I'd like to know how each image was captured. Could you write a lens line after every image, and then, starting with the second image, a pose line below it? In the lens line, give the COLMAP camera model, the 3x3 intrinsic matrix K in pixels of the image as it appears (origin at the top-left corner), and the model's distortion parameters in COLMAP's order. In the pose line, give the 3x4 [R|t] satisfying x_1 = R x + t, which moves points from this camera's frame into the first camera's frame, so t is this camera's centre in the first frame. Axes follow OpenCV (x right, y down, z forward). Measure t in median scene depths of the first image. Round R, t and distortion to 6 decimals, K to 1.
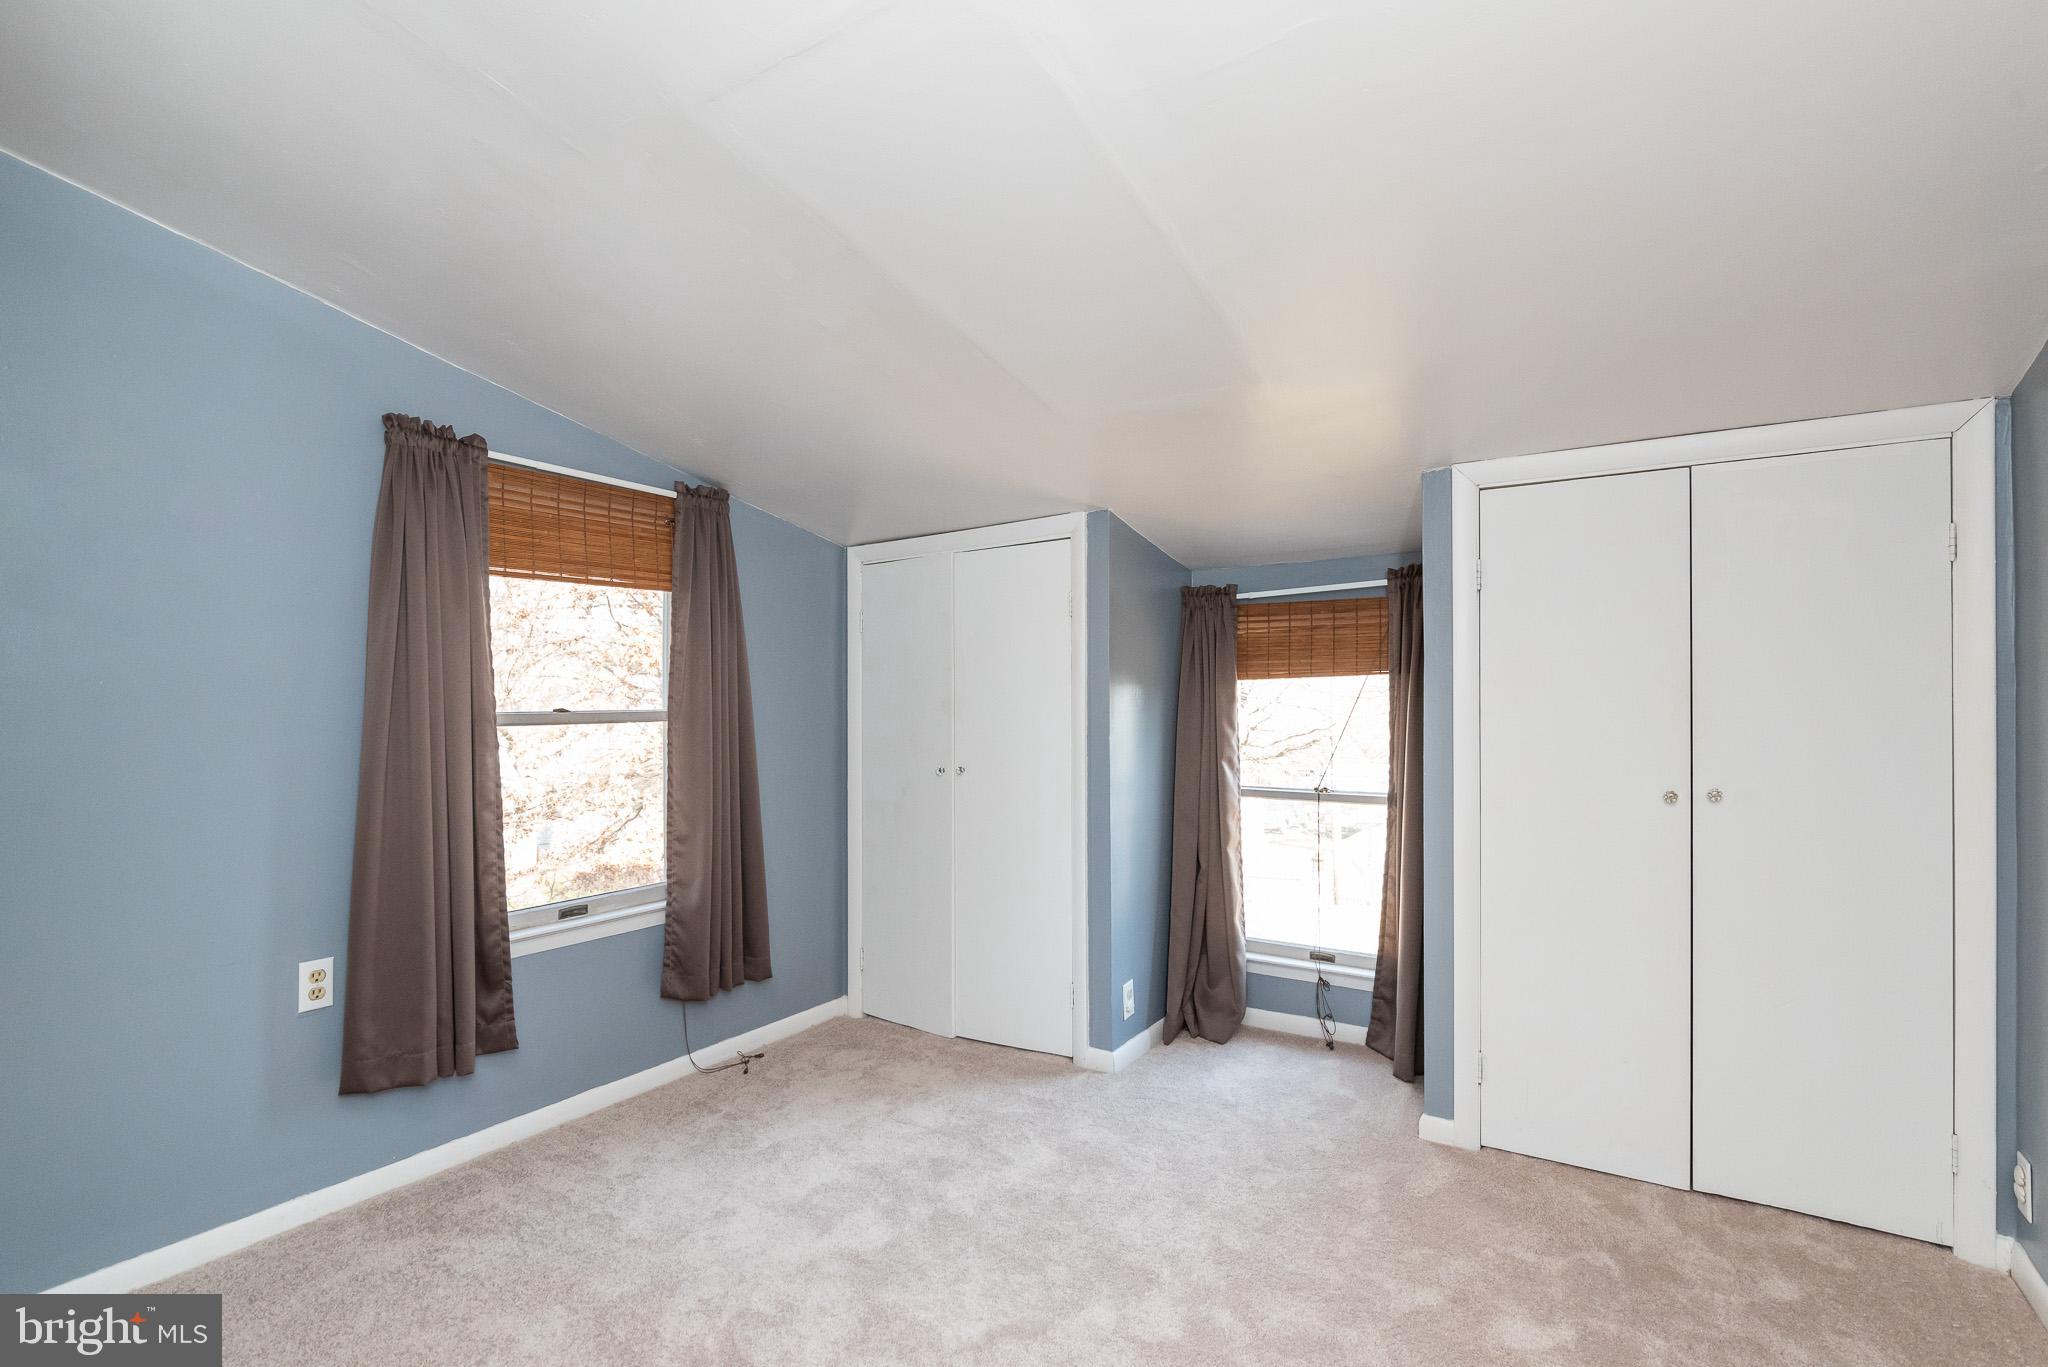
lens RADIAL K [[1010.6, 0, 1019.9], [0, 1010.6, 687.4], [0, 0, 1]] dist [0.000719, 0.000358]
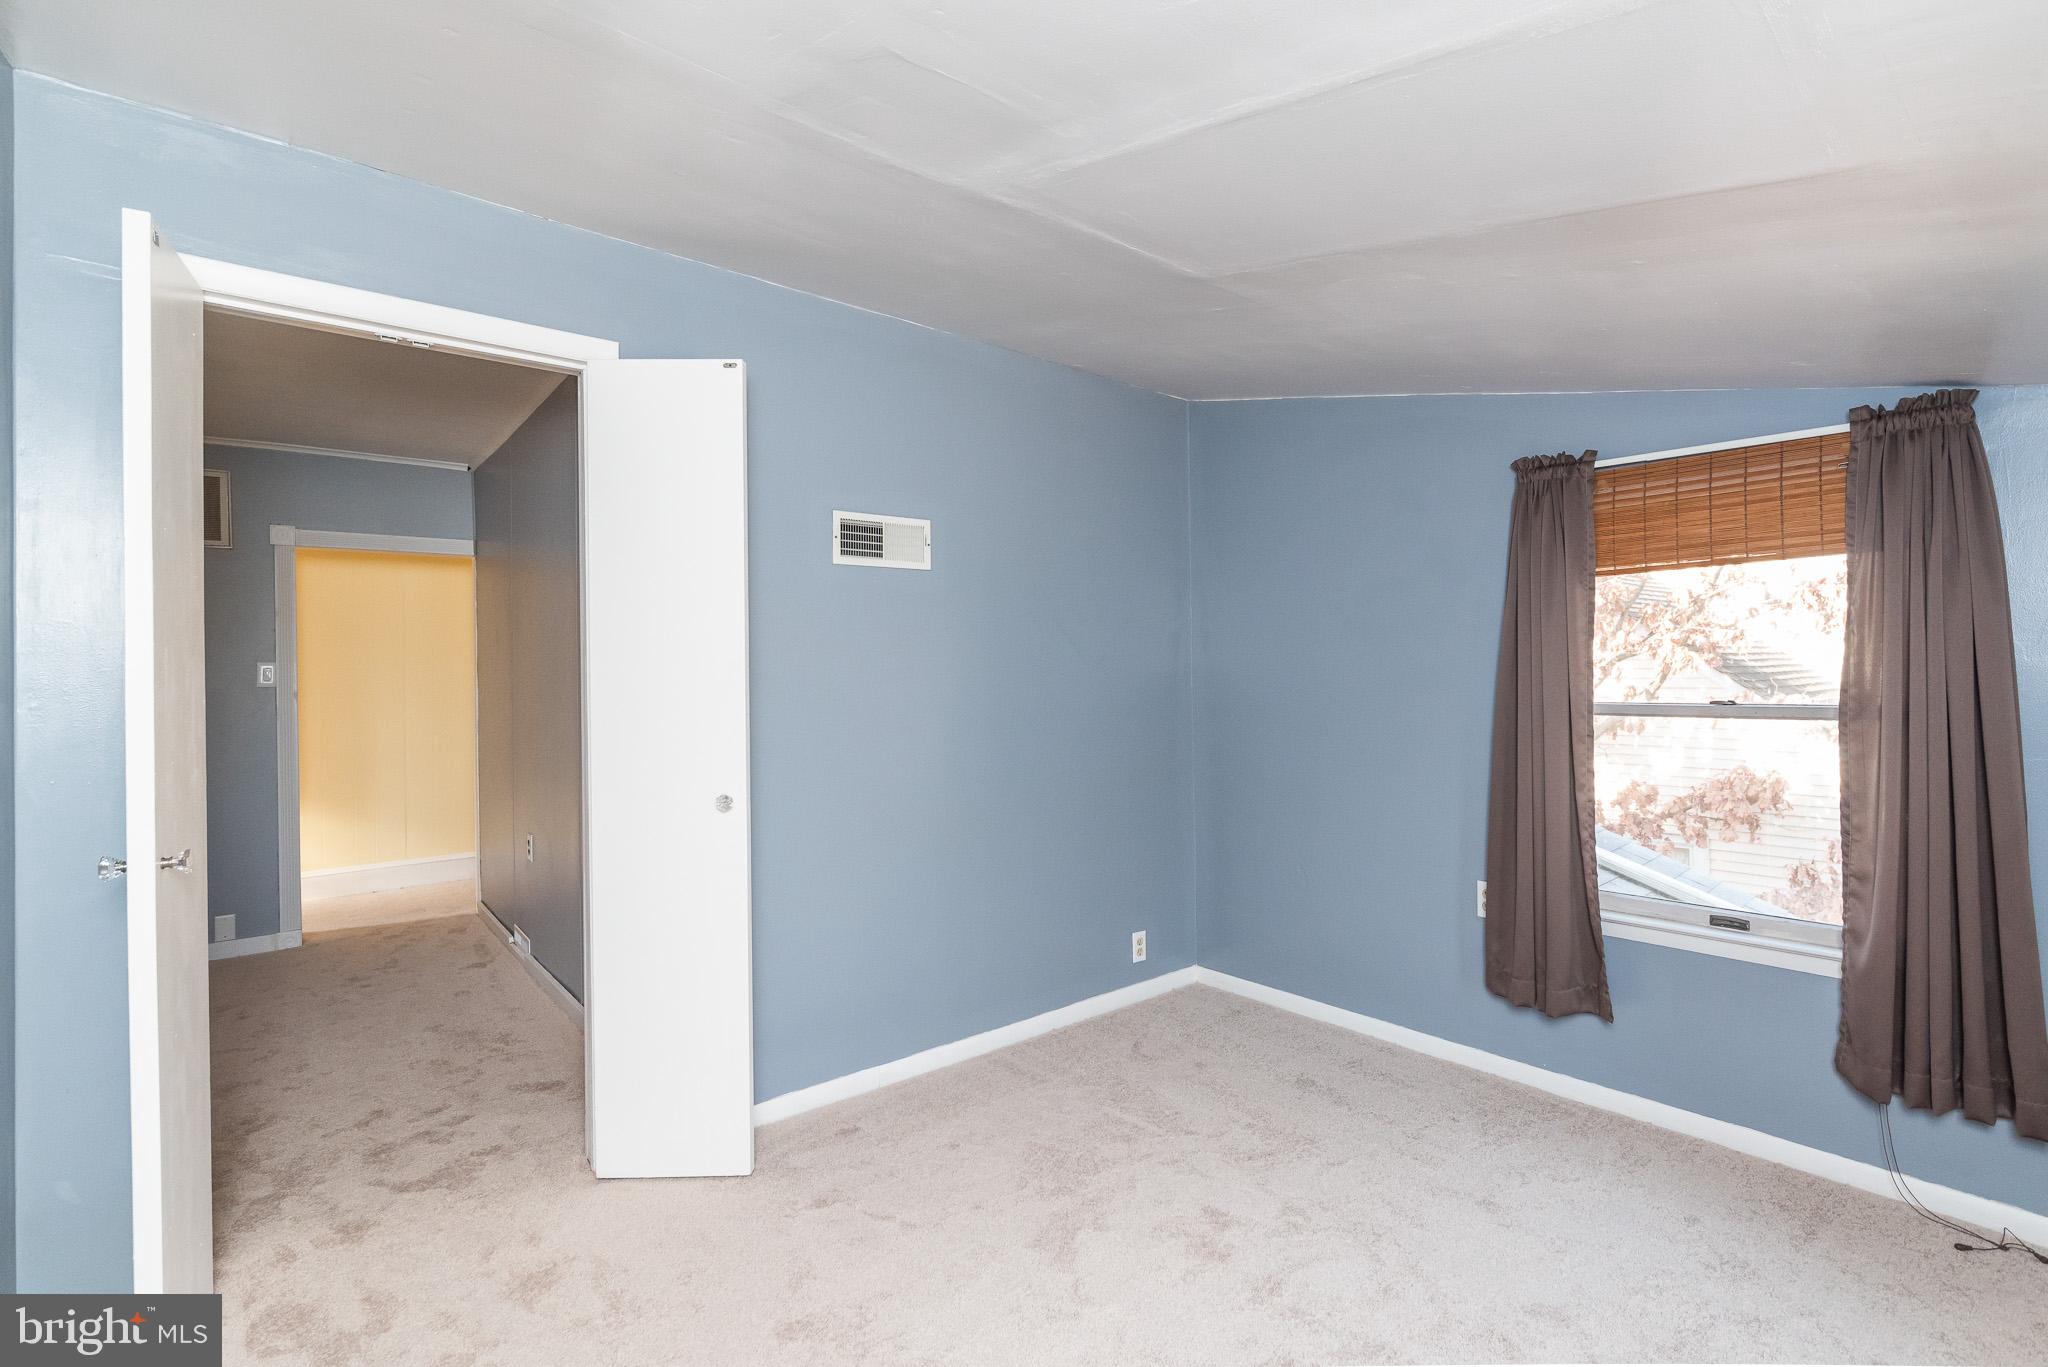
lens RADIAL K [[947.7, 0, 1022.9], [0, 947.7, 688.0], [0, 0, 1]] dist [-0.000165, 0.000216]
pose [[-0.309810, 0.003570, -0.950792, 0.600137], [0.005233, 0.999984, 0.002050, 0.003621], [0.950784, -0.004340, -0.309824, 0.688885]]
